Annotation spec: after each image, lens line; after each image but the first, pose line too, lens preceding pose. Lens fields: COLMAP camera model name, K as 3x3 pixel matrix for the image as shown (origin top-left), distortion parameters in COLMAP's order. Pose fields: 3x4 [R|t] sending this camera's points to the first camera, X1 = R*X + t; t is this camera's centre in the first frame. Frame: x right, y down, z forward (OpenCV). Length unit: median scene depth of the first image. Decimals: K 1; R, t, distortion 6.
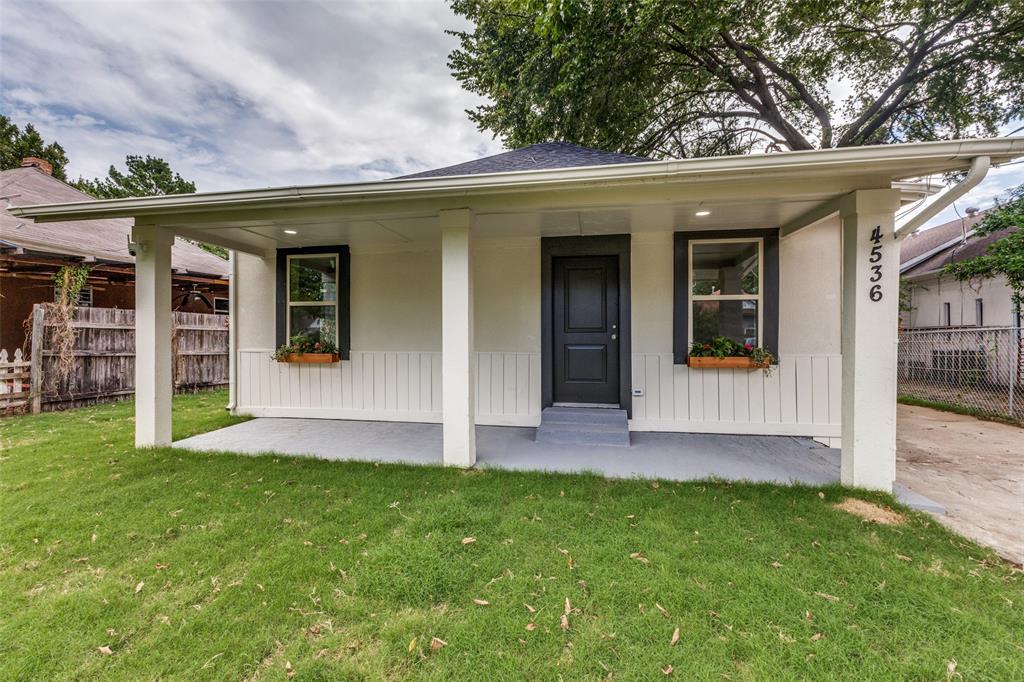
lens RADIAL K [[448.6, 0, 512.1], [0, 448.6, 338.4], [0, 0, 1]] dist [0.014056, -0.004851]
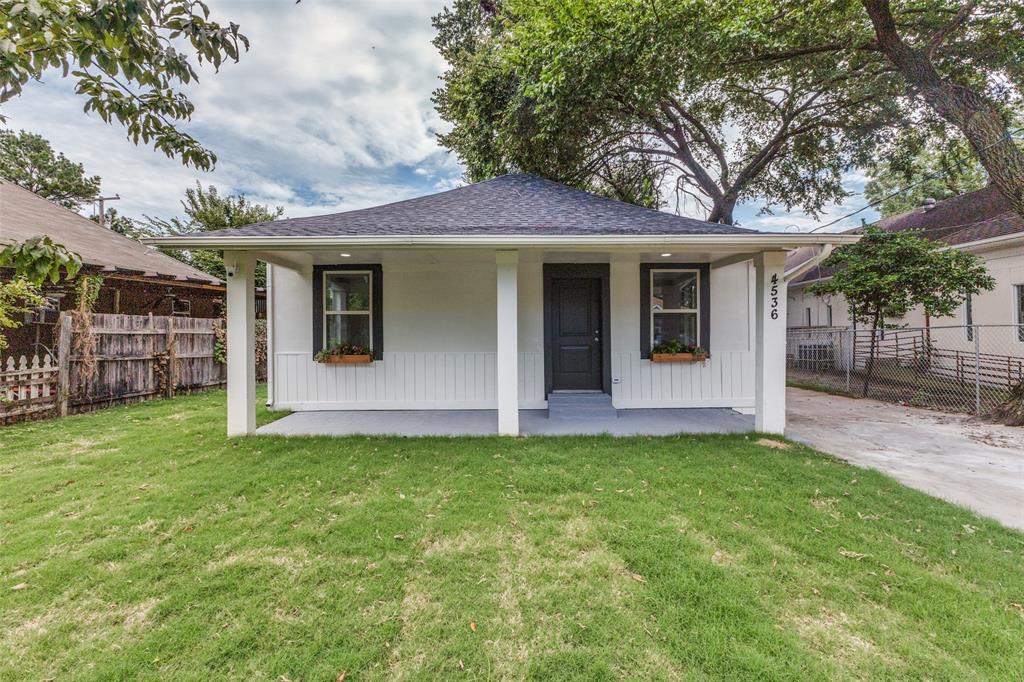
lens RADIAL K [[448.6, 0, 514.1], [0, 448.6, 333.8], [0, 0, 1]] dist [0.014056, -0.004851]
pose [[0.982015, -0.005570, 0.188718, -0.234105], [0.006248, 0.999976, -0.002998, -0.015271], [-0.188697, 0.004123, 0.982027, -0.232752]]
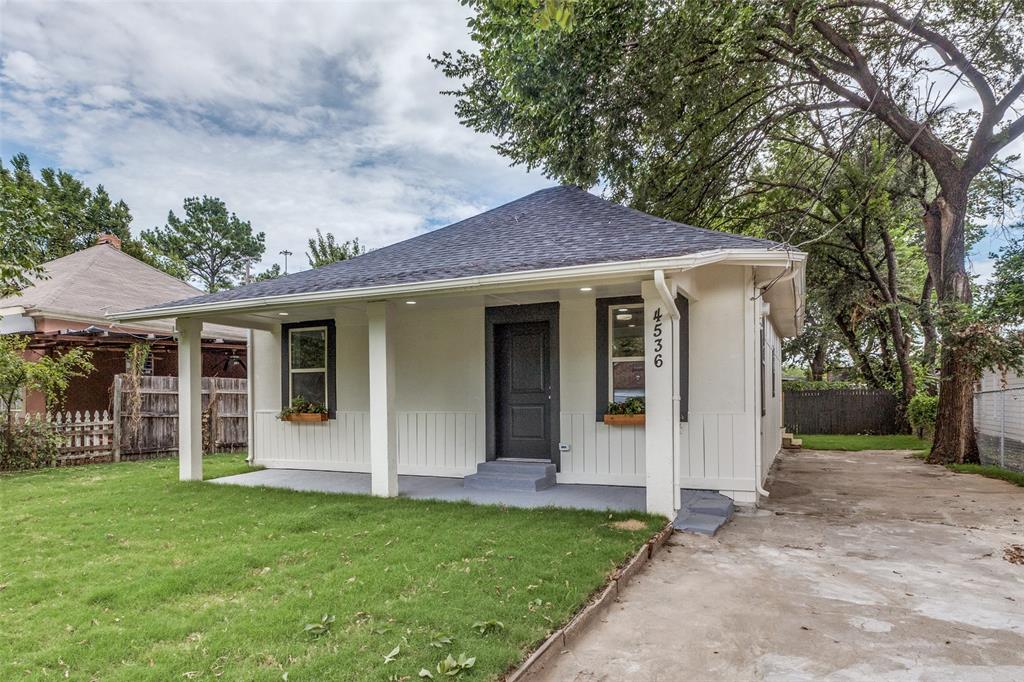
lens RADIAL K [[652.7, 0, 490.1], [0, 652.7, 404.4], [0, 0, 1]] dist [0.006139, -0.002474]
pose [[0.962597, -0.006103, -0.270868, 0.451858], [0.007502, 0.999963, 0.004131, 0.006425], [0.270833, -0.006009, 0.962608, -0.480301]]
